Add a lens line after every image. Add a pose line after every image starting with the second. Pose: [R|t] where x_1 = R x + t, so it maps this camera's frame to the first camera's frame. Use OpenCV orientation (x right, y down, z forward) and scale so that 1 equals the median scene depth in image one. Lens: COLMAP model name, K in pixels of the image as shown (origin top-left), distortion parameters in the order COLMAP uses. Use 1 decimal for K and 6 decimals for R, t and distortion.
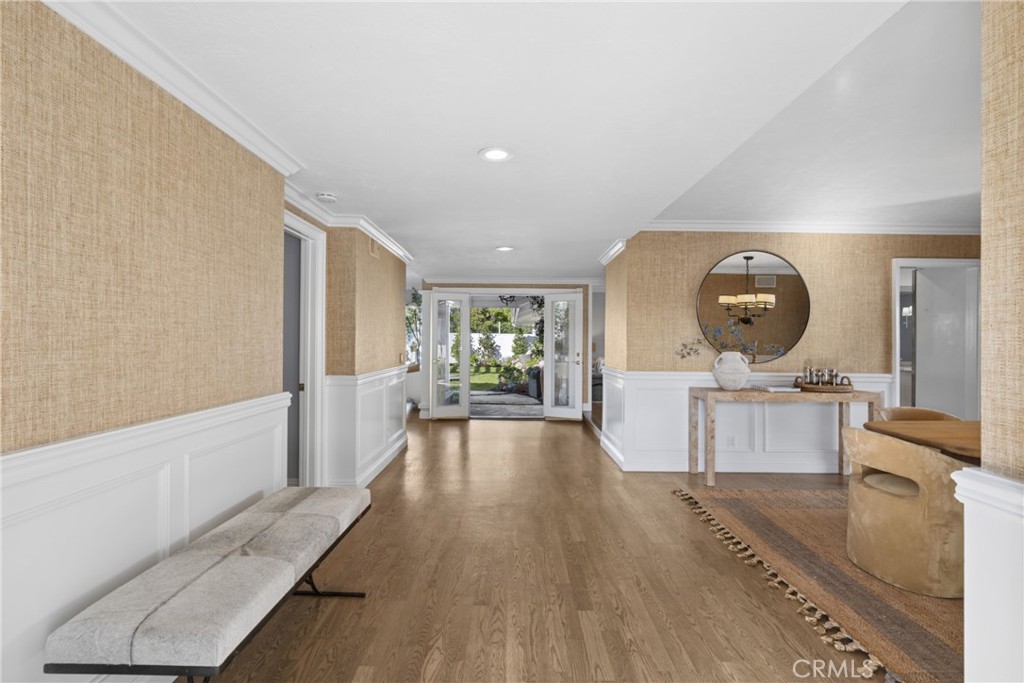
lens RADIAL K [[478.1, 0, 512.0], [0, 478.1, 341.5], [0, 0, 1]] dist [-0.003722, -0.000416]
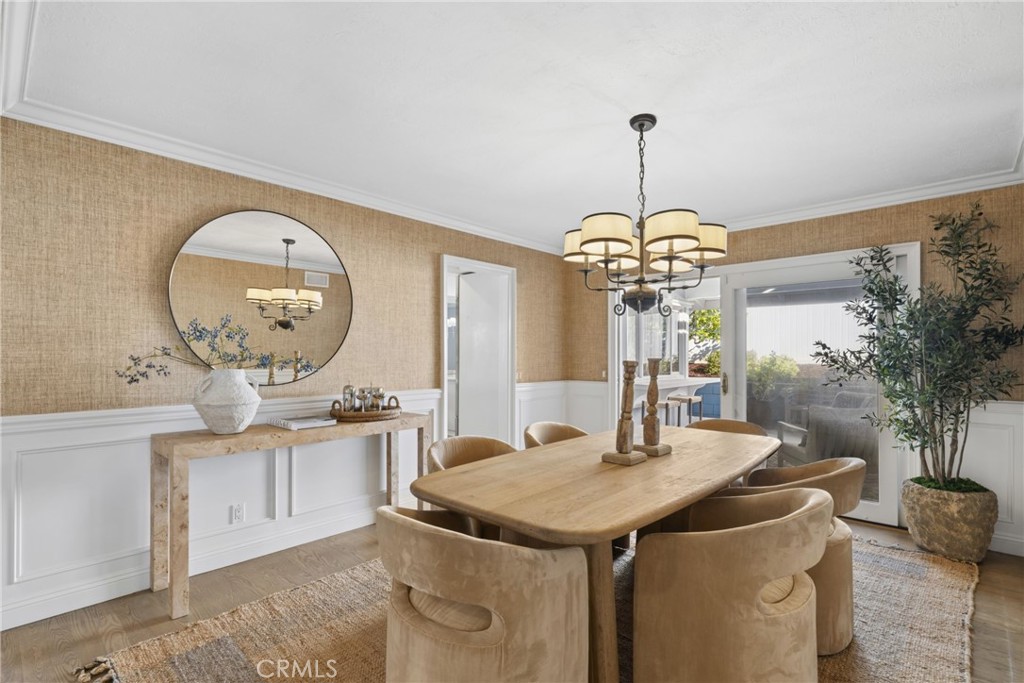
lens RADIAL K [[489.5, 0, 512.0], [0, 489.5, 341.5], [0, 0, 1]] dist [0.019895, -0.000032]
pose [[0.674438, 0.010502, 0.738257, 0.242190], [0.004974, 0.999812, -0.018766, 0.000744], [-0.738315, 0.016329, 0.674259, 0.322496]]
